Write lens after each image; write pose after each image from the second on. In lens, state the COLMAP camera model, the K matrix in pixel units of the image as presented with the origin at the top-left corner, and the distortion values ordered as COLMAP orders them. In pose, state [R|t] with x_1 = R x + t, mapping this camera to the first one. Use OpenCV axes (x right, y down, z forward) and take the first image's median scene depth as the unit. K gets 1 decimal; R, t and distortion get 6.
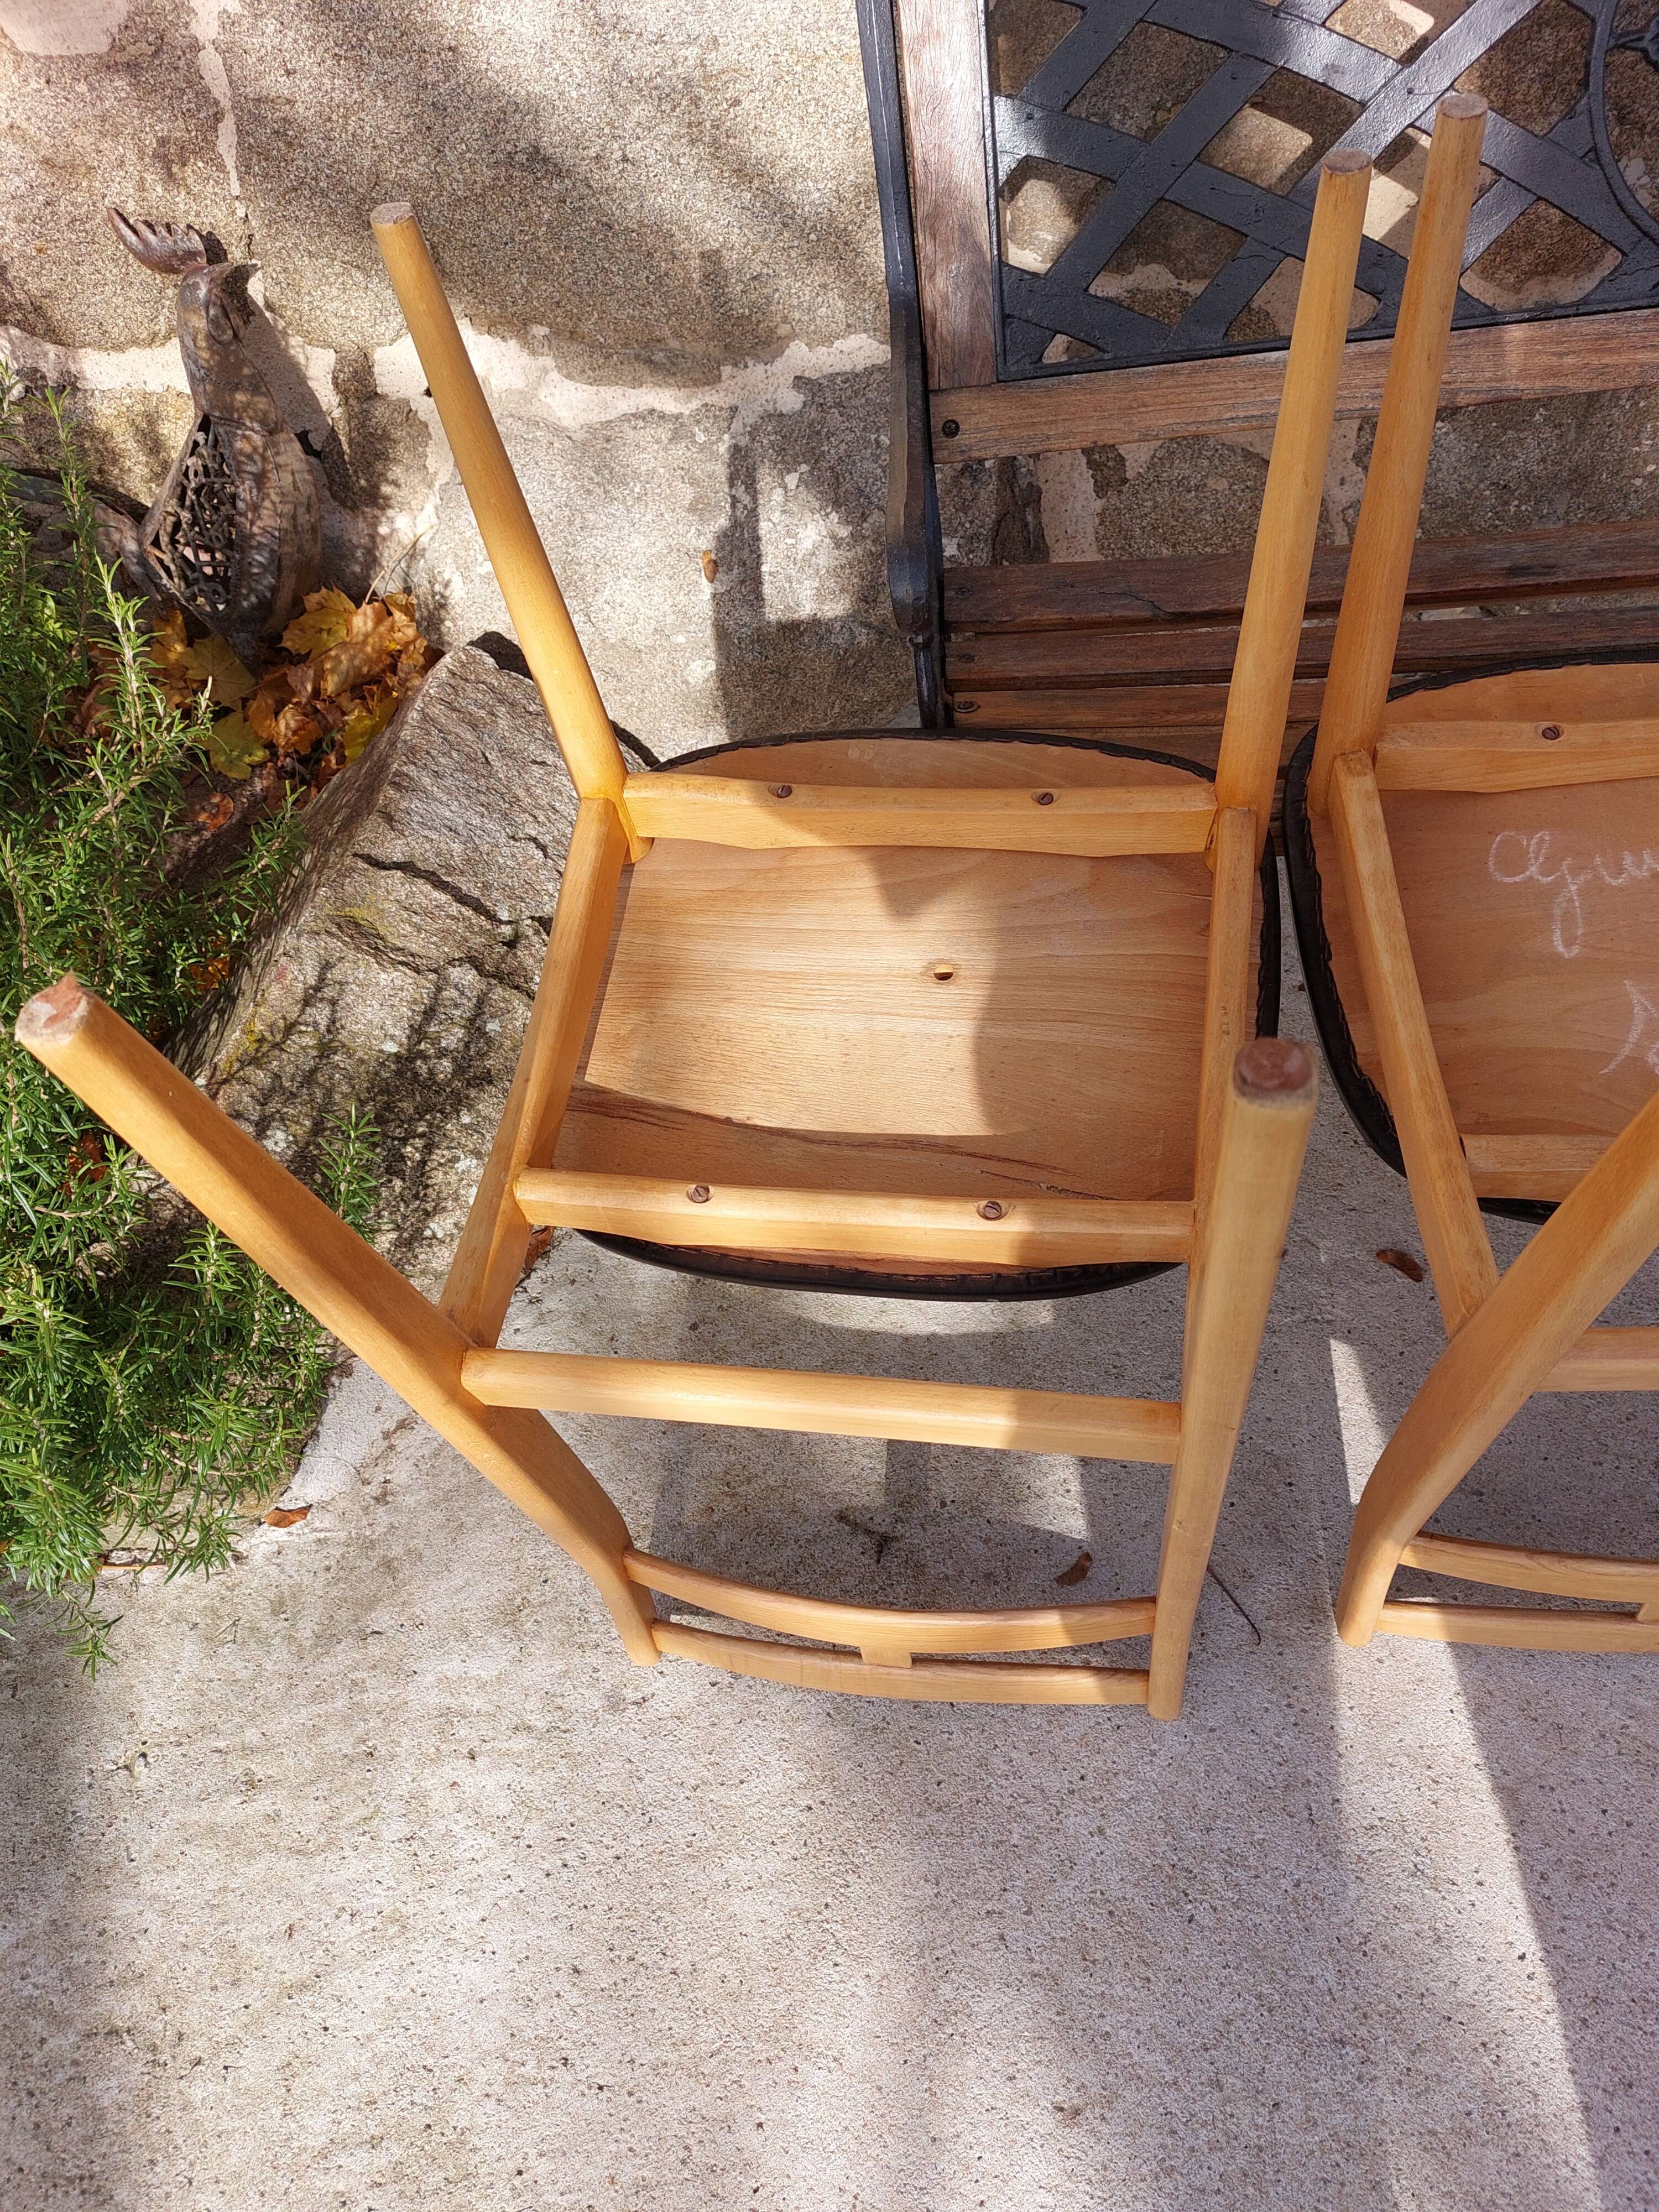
lens RADIAL K [[1631.0, 0, 848.9], [0, 1631.0, 1123.7], [0, 0, 1]] dist [0.039754, -0.028253]
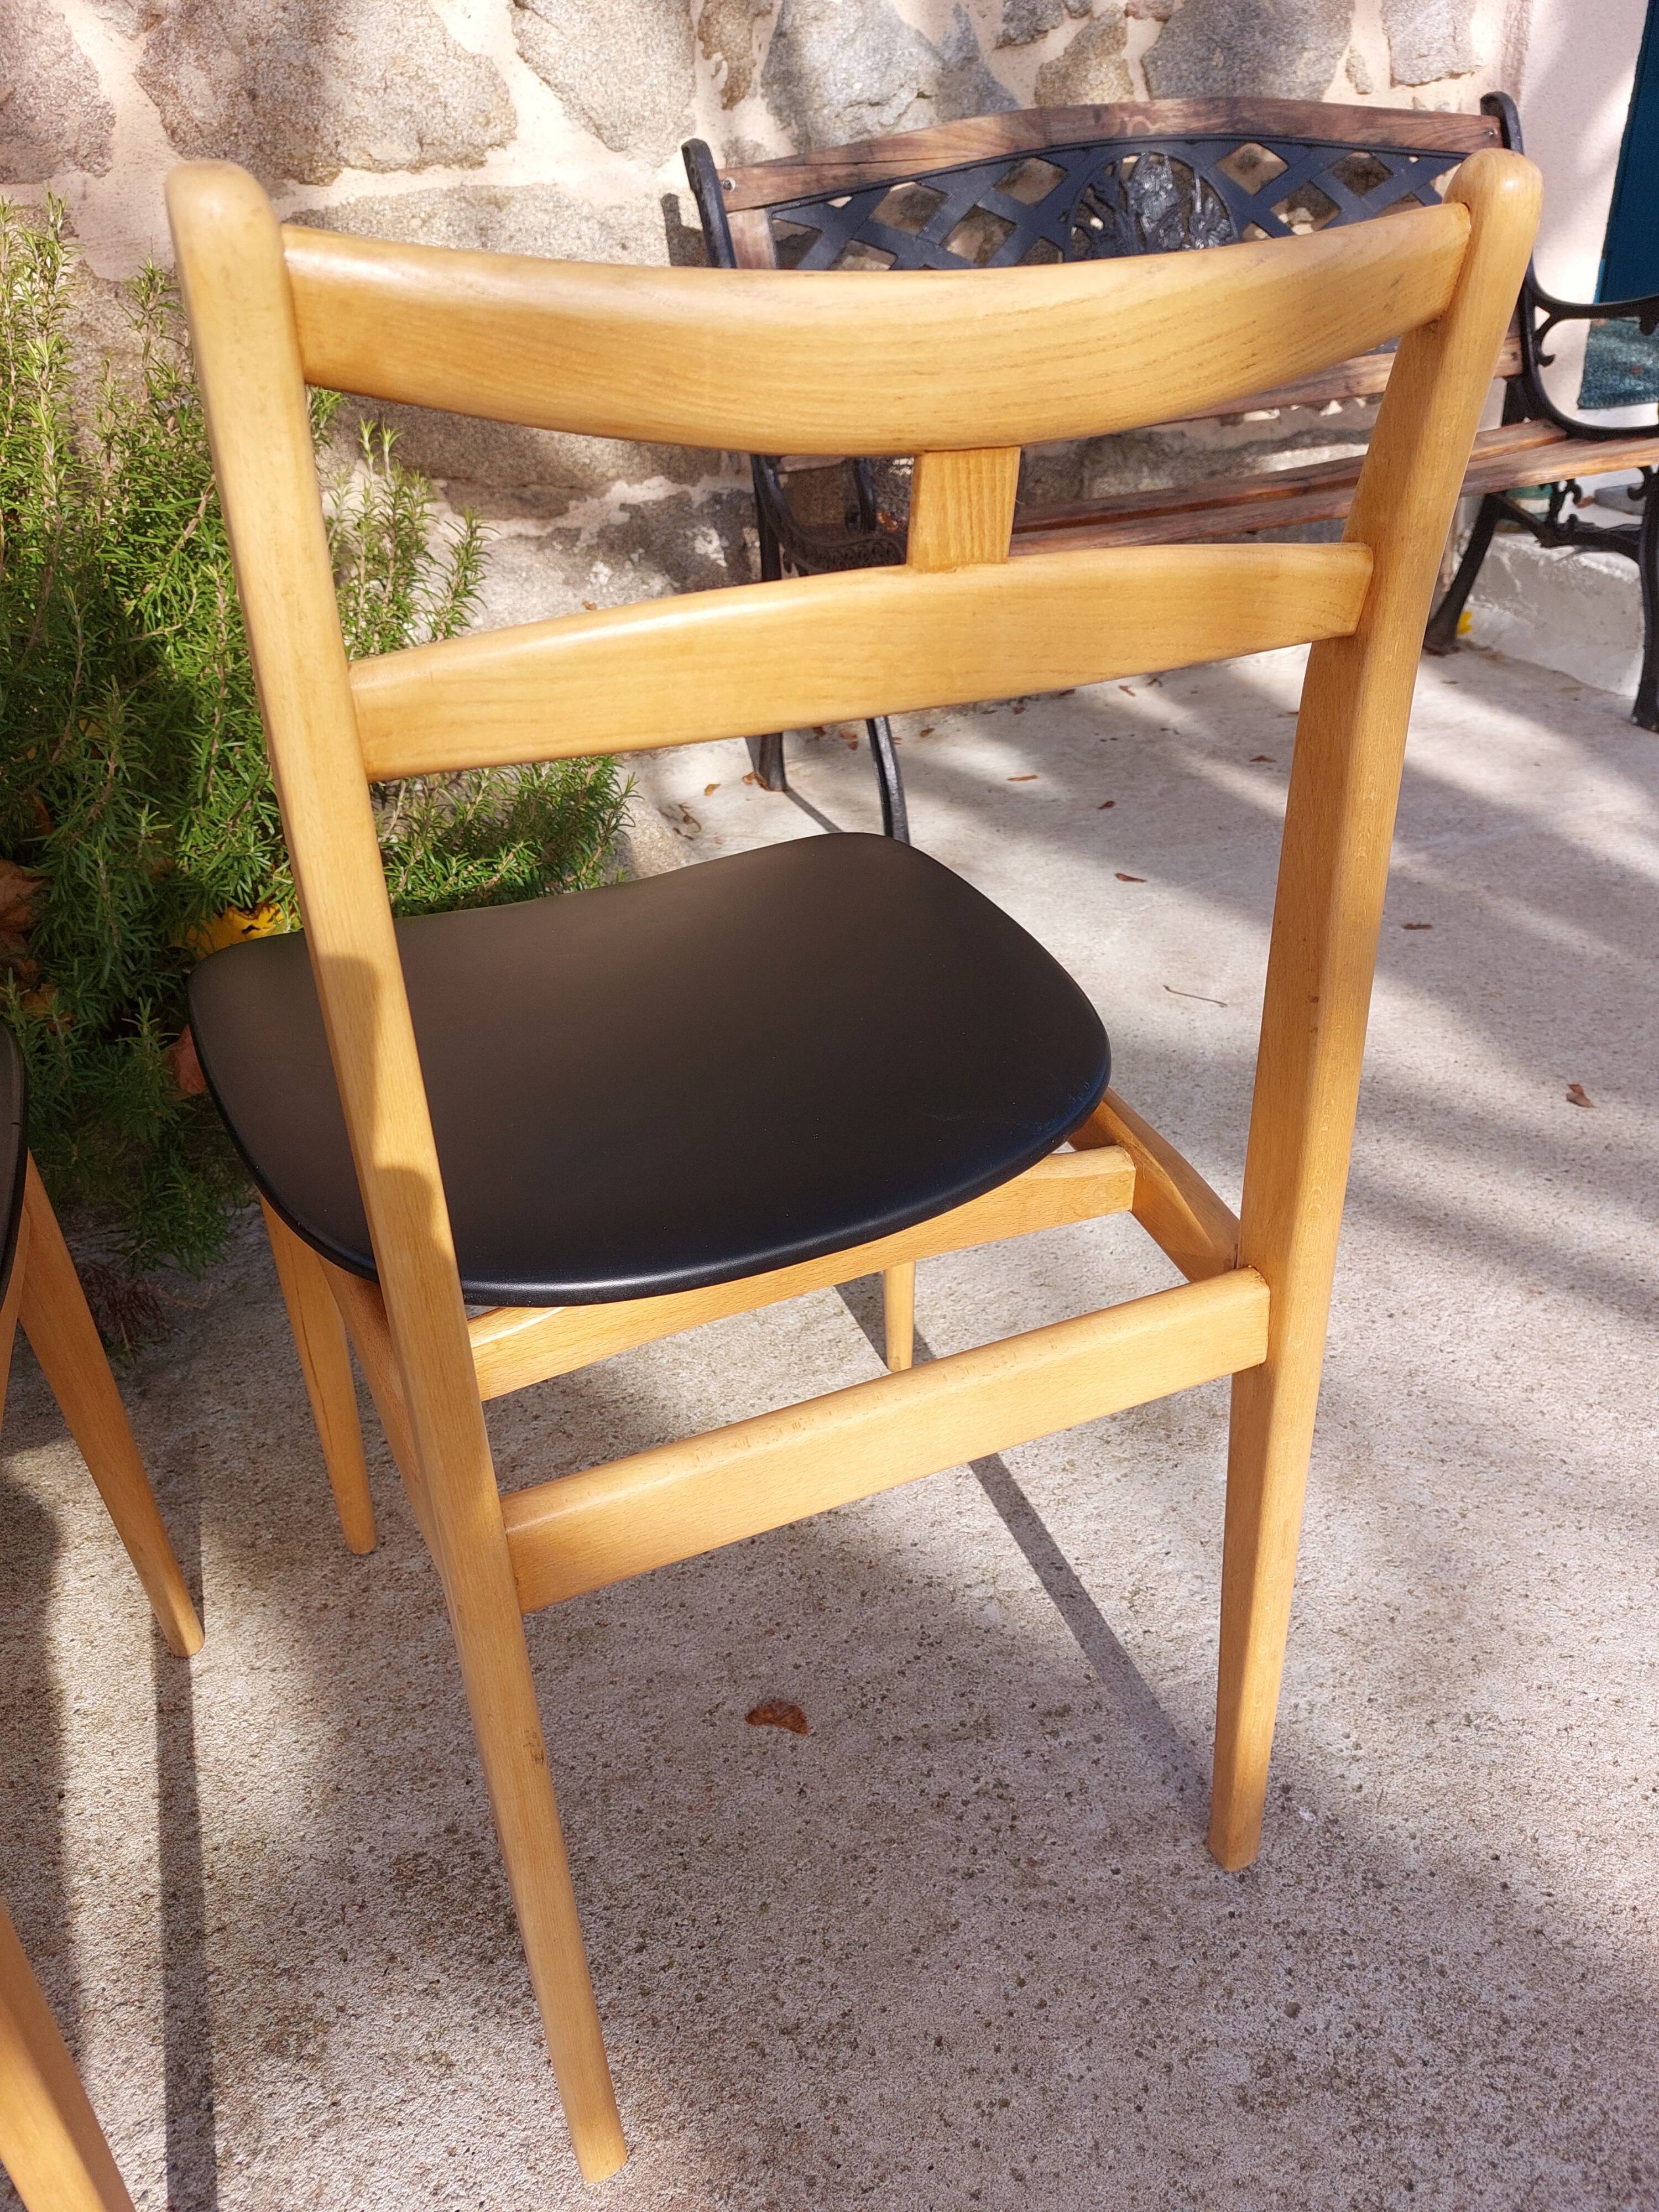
lens RADIAL K [[1631.0, 0, 855.9], [0, 1631.0, 1086.0], [0, 0, 1]] dist [0.039754, -0.028253]
pose [[0.904645, -0.137725, 0.403299, -0.620566], [0.296431, 0.883257, -0.363298, 0.754581], [-0.306181, 0.448206, 0.839860, -0.112534]]
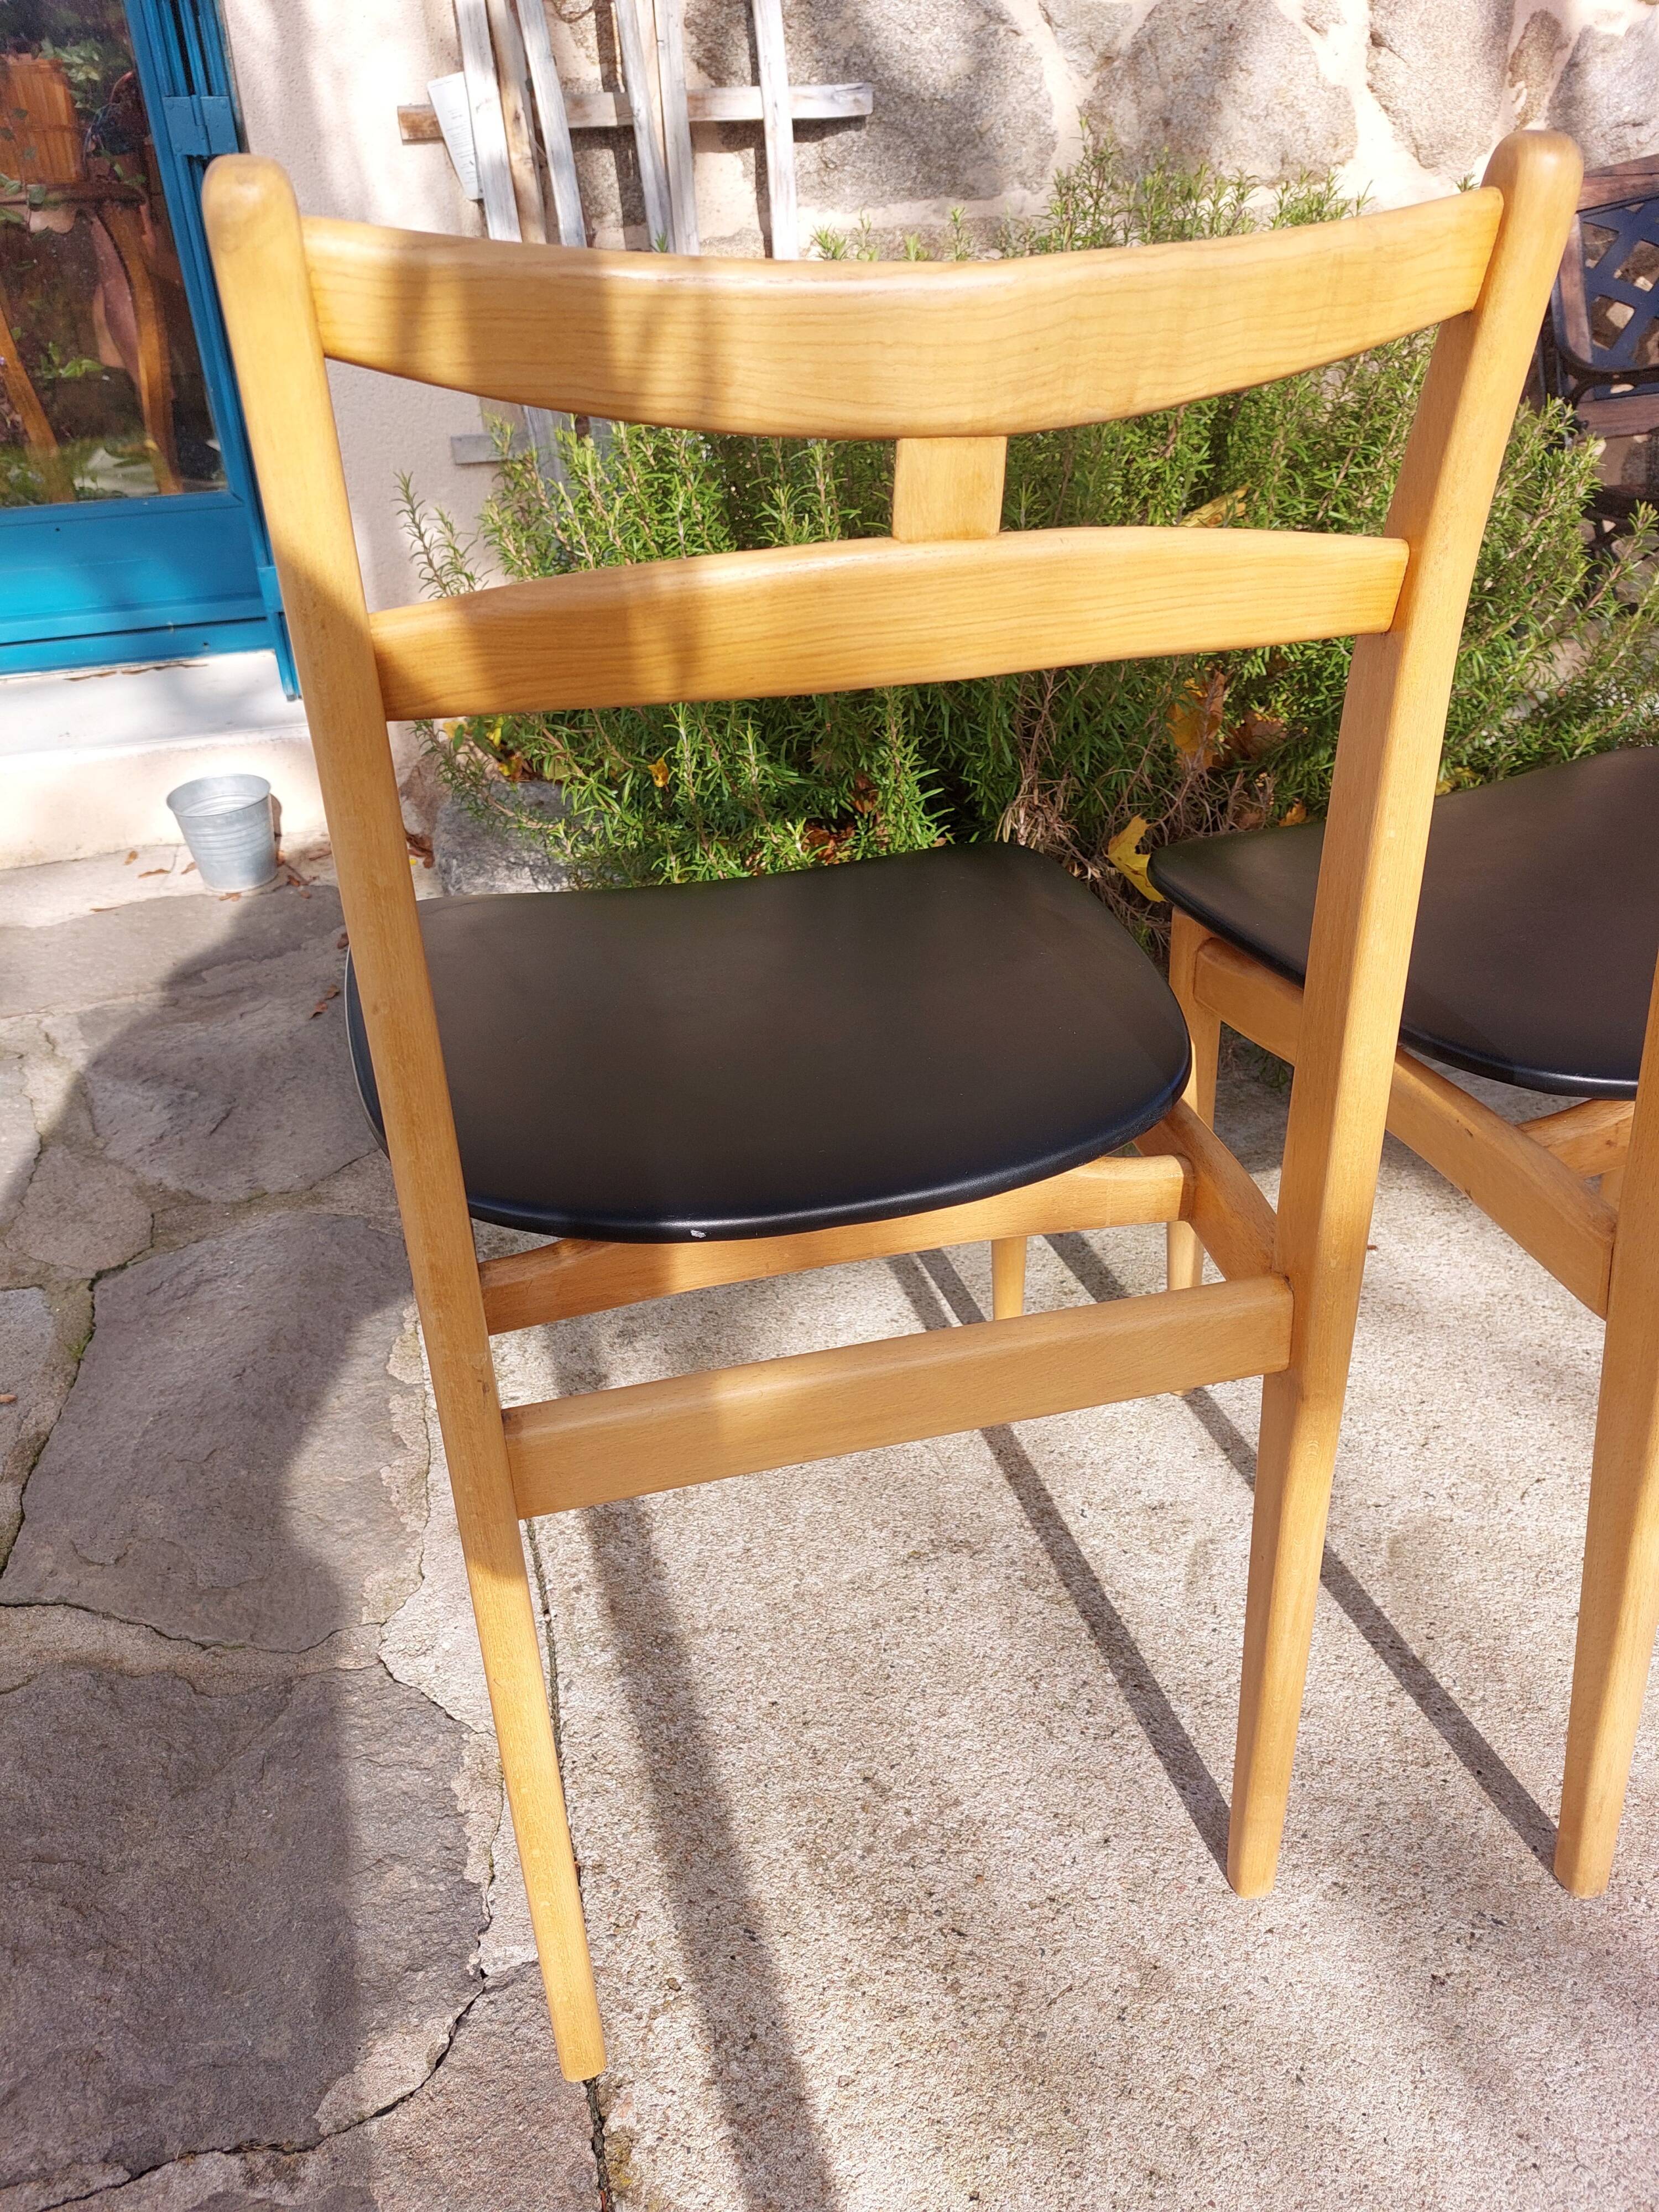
lens RADIAL K [[1631.0, 0, 823.5], [0, 1631.0, 1108.6], [0, 0, 1]] dist [0.039754, -0.028253]
pose [[0.937560, -0.097724, 0.333814, -1.447284], [0.234799, 0.885873, -0.400123, 0.820329], [-0.256615, 0.453518, 0.853505, -0.028160]]
